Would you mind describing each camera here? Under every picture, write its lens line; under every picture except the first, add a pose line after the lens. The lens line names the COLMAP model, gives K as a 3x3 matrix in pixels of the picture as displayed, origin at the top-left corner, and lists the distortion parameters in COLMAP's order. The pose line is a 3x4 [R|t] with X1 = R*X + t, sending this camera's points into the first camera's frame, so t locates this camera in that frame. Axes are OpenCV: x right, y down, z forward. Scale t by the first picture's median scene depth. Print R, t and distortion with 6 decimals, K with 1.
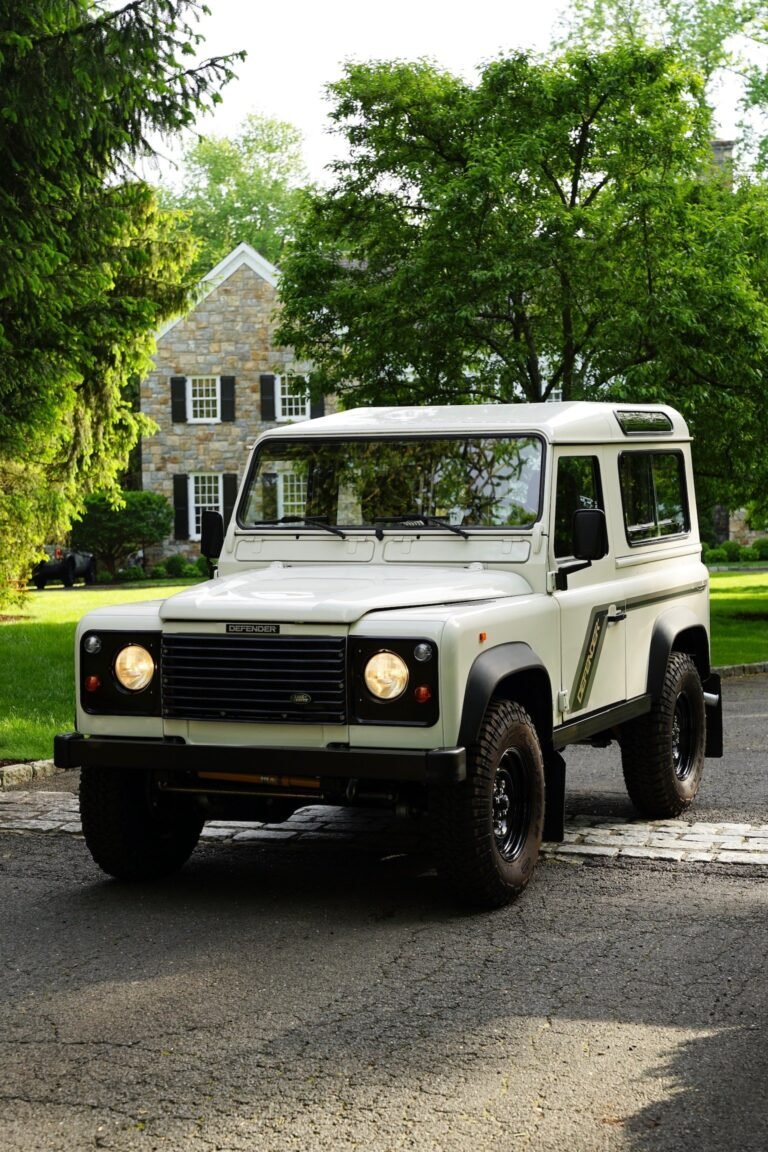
lens RADIAL K [[2000.5, 0, 386.0], [0, 2000.5, 542.6], [0, 0, 1]] dist [0.215017, 0.028472]
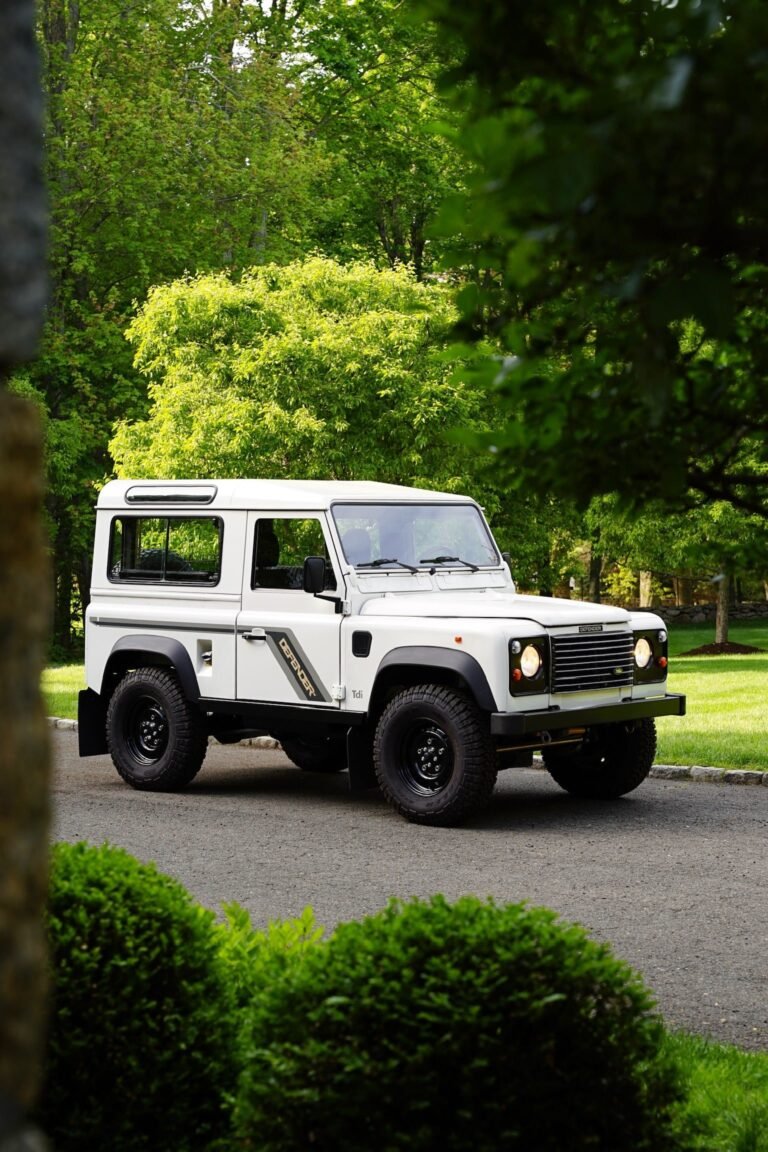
lens RADIAL K [[2000.5, 0, 386.0], [0, 2000.5, 542.6], [0, 0, 1]] dist [0.215017, 0.028472]
pose [[0.298905, 0.008659, 0.954243, -1.360301], [0.031391, 0.999328, -0.018901, 0.001292], [-0.953766, 0.035605, 0.298433, 0.602133]]
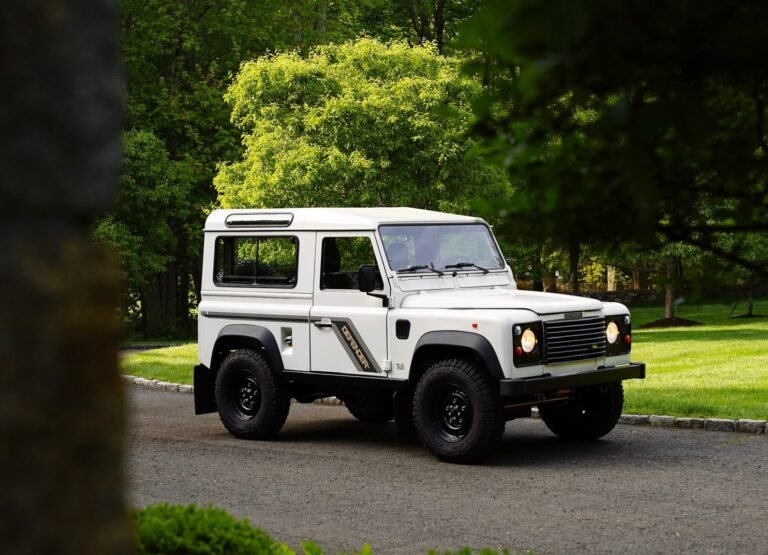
lens RADIAL K [[1467.0, 0, 403.8], [0, 1467.0, 280.2], [0, 0, 1]] dist [0.355046, -0.032251]
pose [[0.309118, -0.019009, 0.950834, -1.344146], [0.048272, 0.998825, 0.004275, -0.006601], [-0.949798, 0.044578, 0.309672, 0.607045]]
